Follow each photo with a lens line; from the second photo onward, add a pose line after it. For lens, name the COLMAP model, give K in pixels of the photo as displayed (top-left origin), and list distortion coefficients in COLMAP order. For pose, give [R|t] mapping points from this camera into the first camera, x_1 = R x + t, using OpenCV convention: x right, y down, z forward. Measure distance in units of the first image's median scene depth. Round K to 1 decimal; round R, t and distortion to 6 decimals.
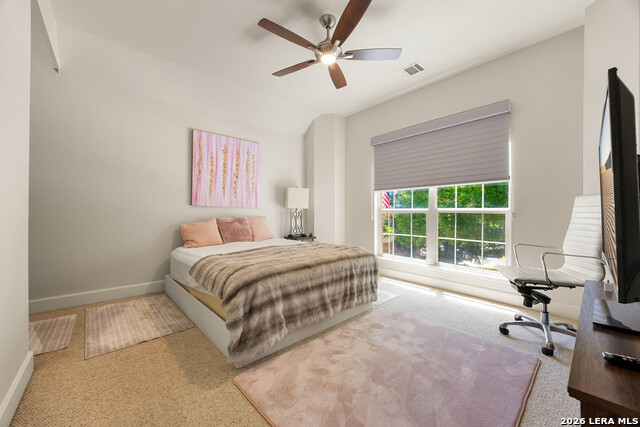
lens RADIAL K [[249.3, 0, 320.1], [0, 249.3, 214.2], [0, 0, 1]] dist [-0.007418, 0.000304]
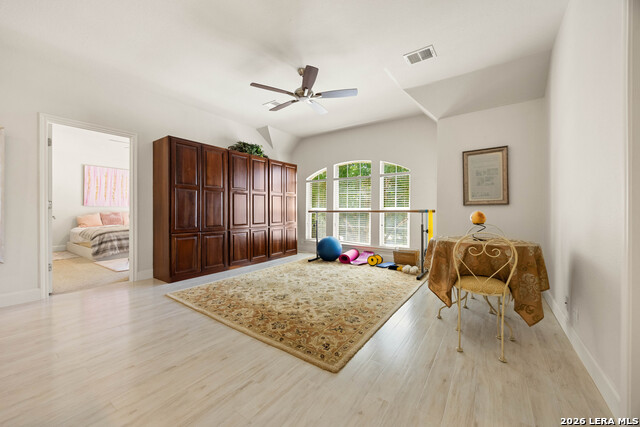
lens RADIAL K [[249.3, 0, 318.2], [0, 249.3, 210.6], [0, 0, 1]] dist [-0.007418, 0.000304]
pose [[0.972616, -0.004831, 0.232368, 0.774732], [0.004710, 0.999988, 0.001074, 0.007212], [-0.232371, 0.000050, 0.972627, -1.236762]]
